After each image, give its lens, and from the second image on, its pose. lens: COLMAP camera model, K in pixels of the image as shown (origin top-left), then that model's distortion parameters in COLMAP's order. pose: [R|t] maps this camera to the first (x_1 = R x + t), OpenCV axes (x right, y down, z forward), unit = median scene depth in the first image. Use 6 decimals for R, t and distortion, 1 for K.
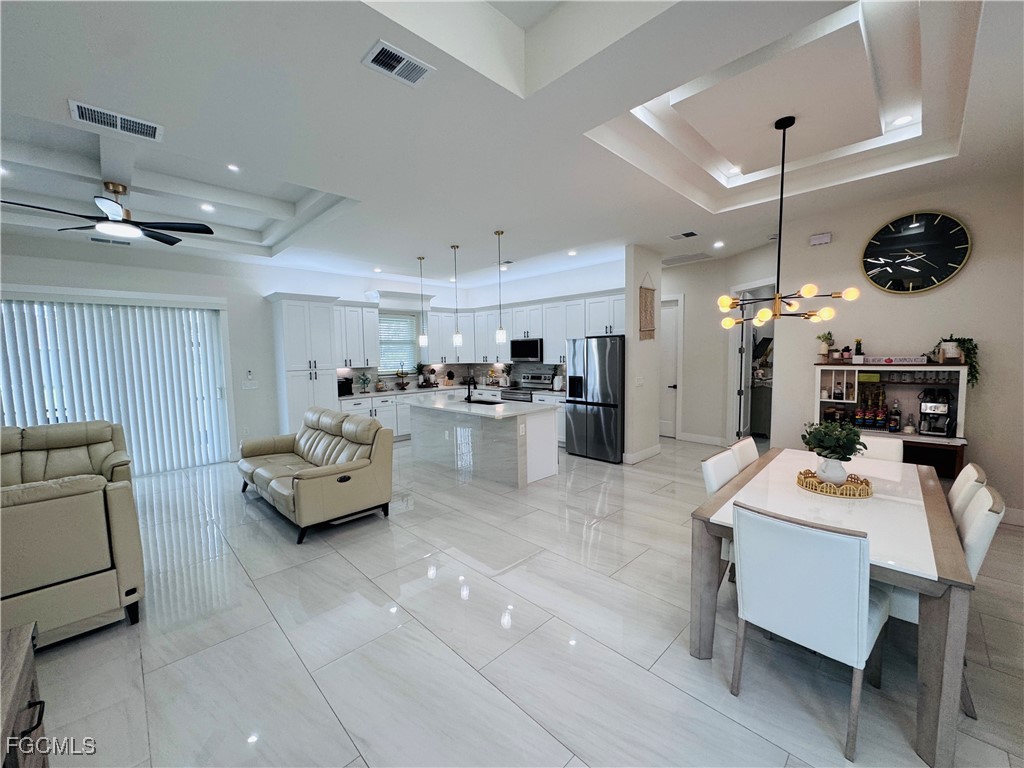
lens RADIAL K [[409.0, 0, 512.7], [0, 409.0, 385.2], [0, 0, 1]] dist [-0.003727, 0.000194]
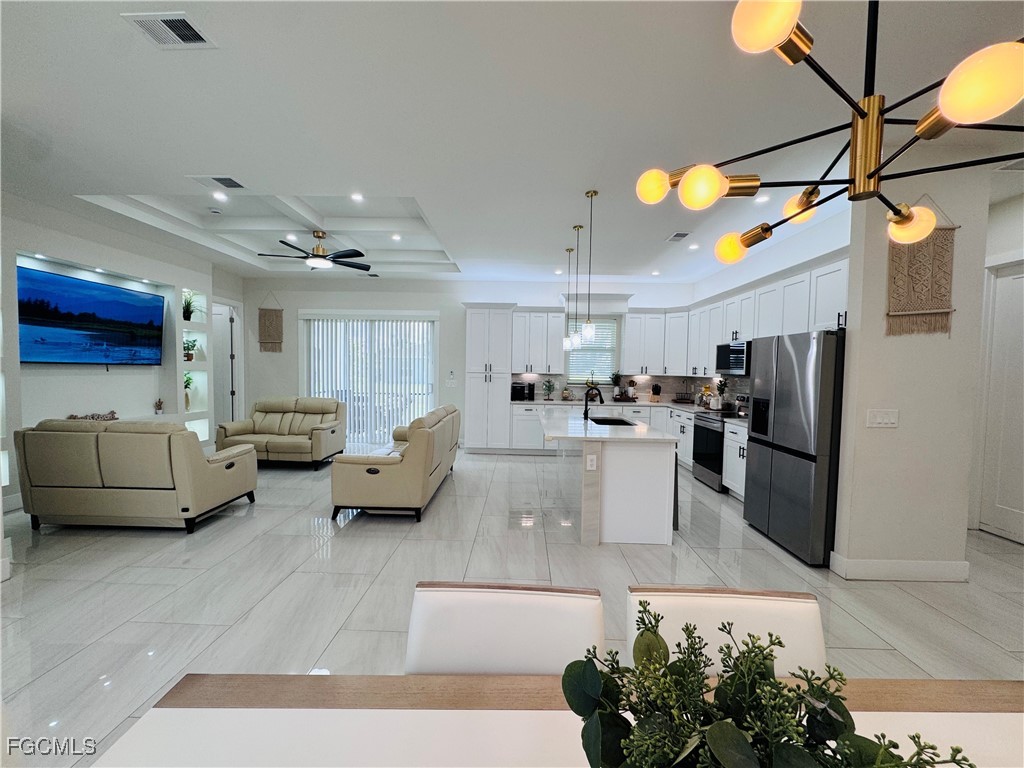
lens RADIAL K [[407.1, 0, 512.8], [0, 407.1, 385.1], [0, 0, 1]] dist [-0.003582, 0.000346]
pose [[0.696623, 0.059029, -0.715005, 0.279588], [-0.087712, 0.996141, -0.003218, -0.006517], [0.712056, 0.064956, 0.699112, 0.267000]]
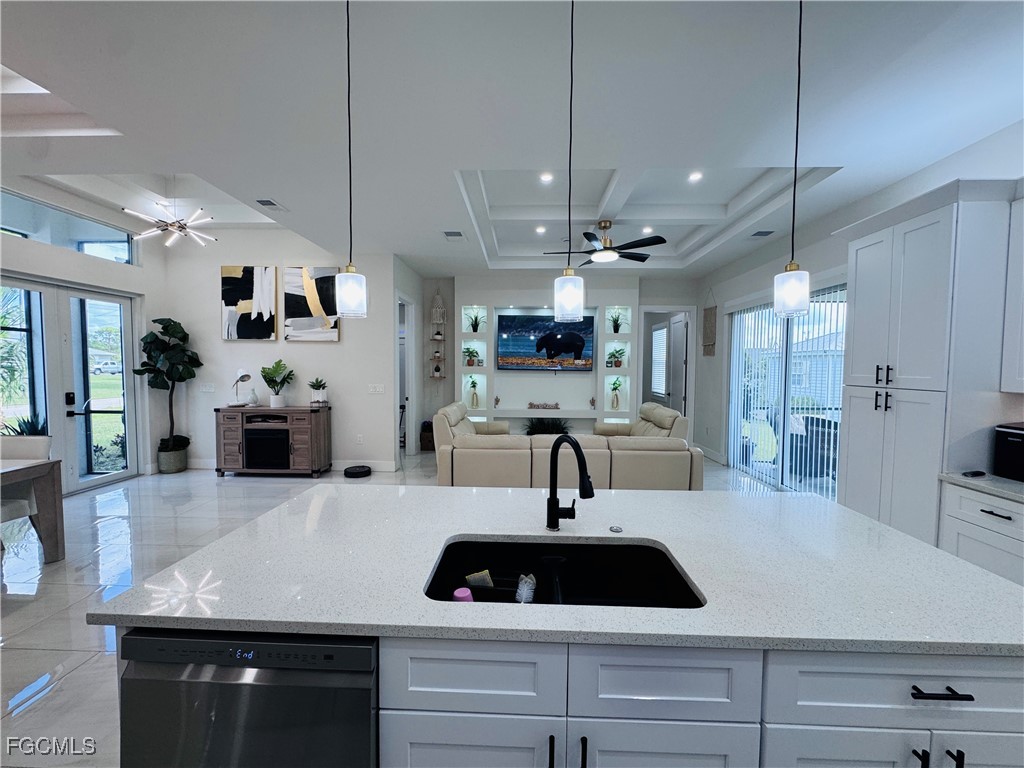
lens RADIAL K [[409.0, 0, 512.7], [0, 409.0, 385.2], [0, 0, 1]] dist [-0.003727, 0.000194]
pose [[-0.722778, 0.046743, -0.689497, 0.074517], [-0.050005, 0.991557, 0.119638, -0.062482], [0.689268, 0.120950, -0.714339, 0.911366]]
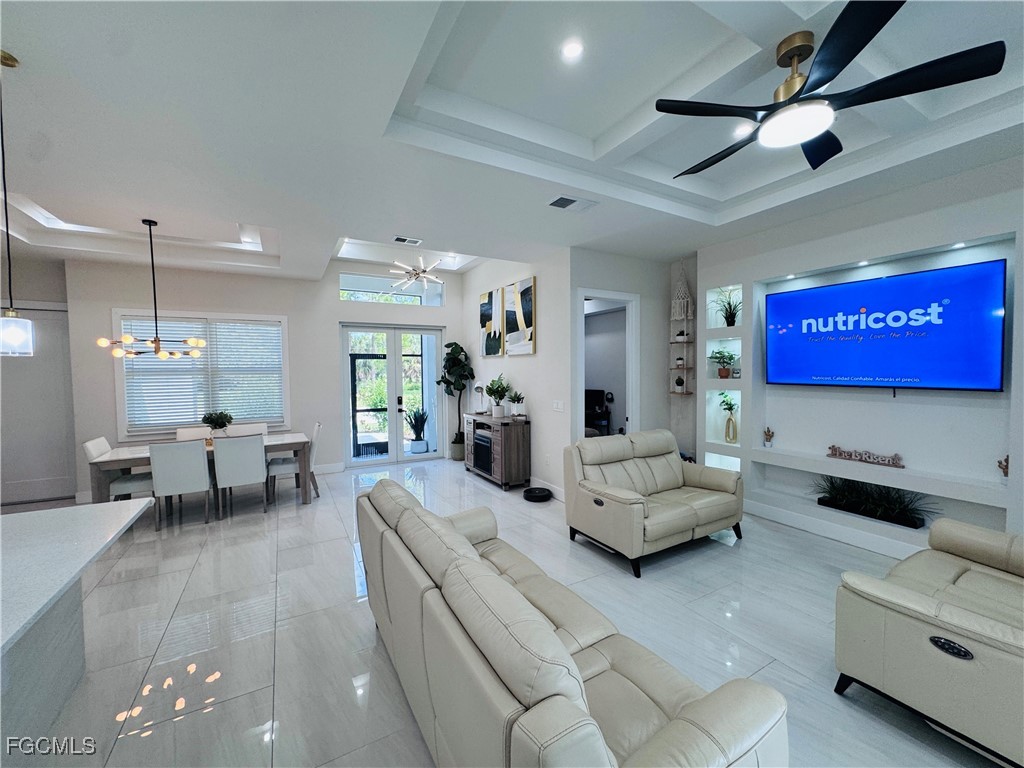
lens RADIAL K [[409.0, 0, 512.7], [0, 409.0, 385.2], [0, 0, 1]] dist [-0.003727, 0.000194]
pose [[-0.965808, 0.017886, 0.258639, -0.382971], [0.048341, 0.992546, 0.111873, -0.063804], [-0.254710, 0.120551, -0.959474, 0.848163]]
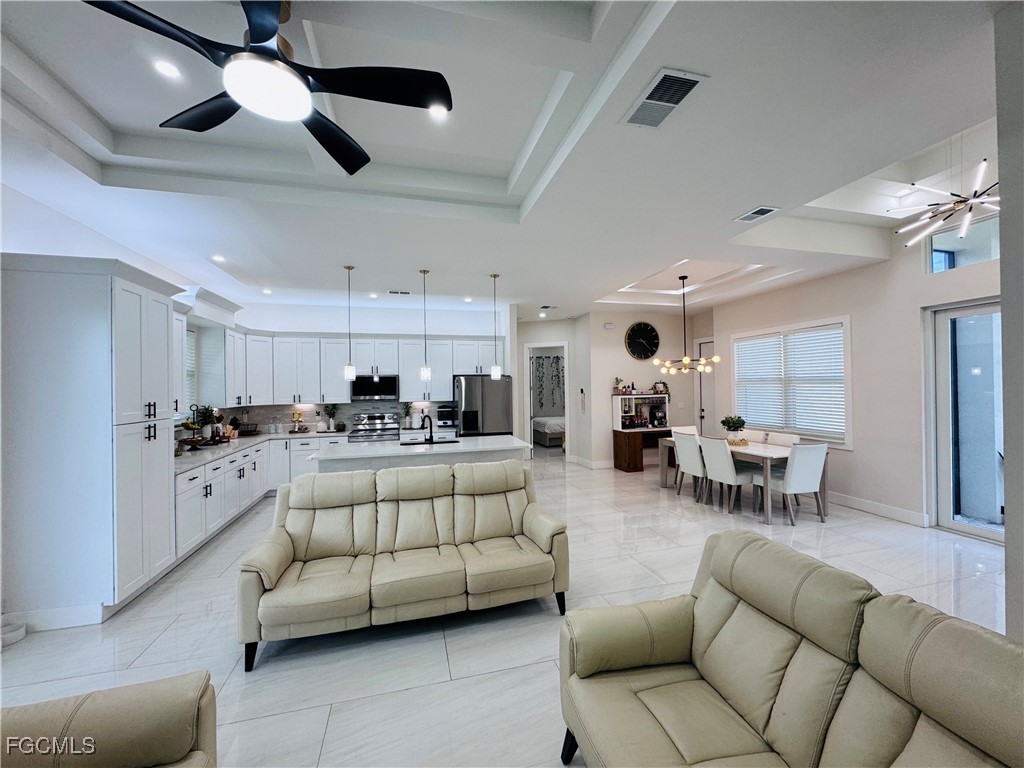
lens RADIAL K [[407.1, 0, 512.8], [0, 407.1, 385.1], [0, 0, 1]] dist [-0.003582, 0.000346]
pose [[0.495338, 0.013510, 0.868595, -0.622104], [0.076619, 0.995303, -0.059174, -0.014831], [-0.865315, 0.095862, 0.491977, 0.308860]]
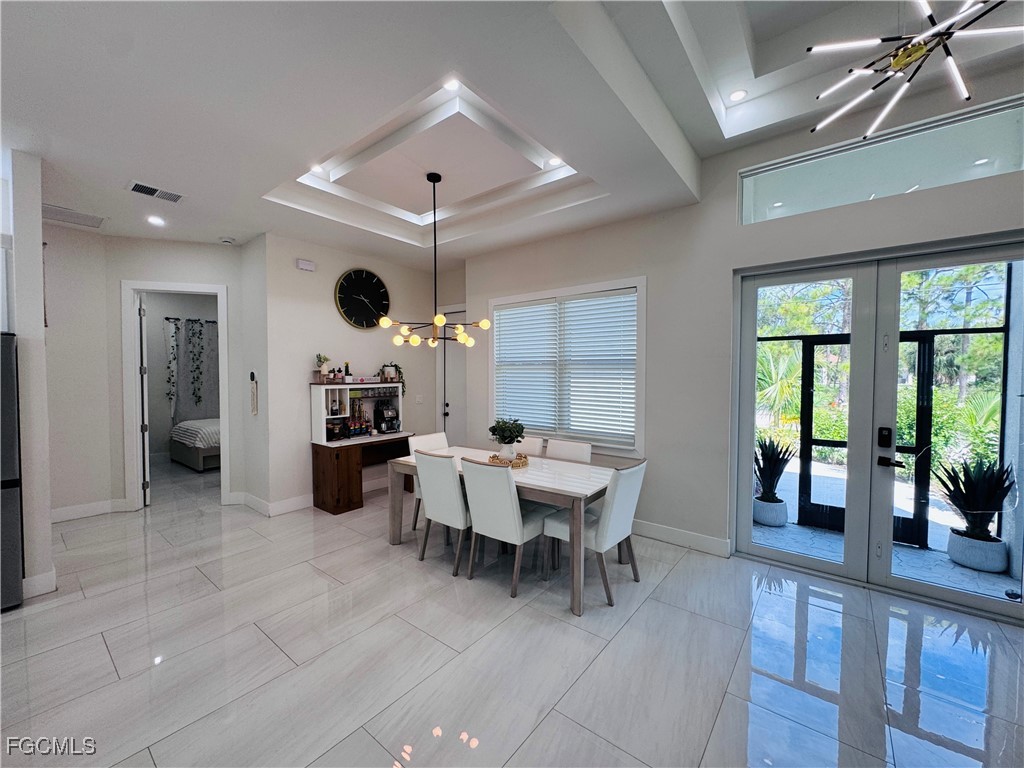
lens RADIAL K [[409.0, 0, 512.7], [0, 409.0, 385.2], [0, 0, 1]] dist [-0.003727, 0.000194]
pose [[-0.124523, -0.012574, 0.992137, -0.216789], [0.080075, 0.996531, 0.022680, -0.019717], [-0.988980, 0.082269, -0.123084, 0.382498]]
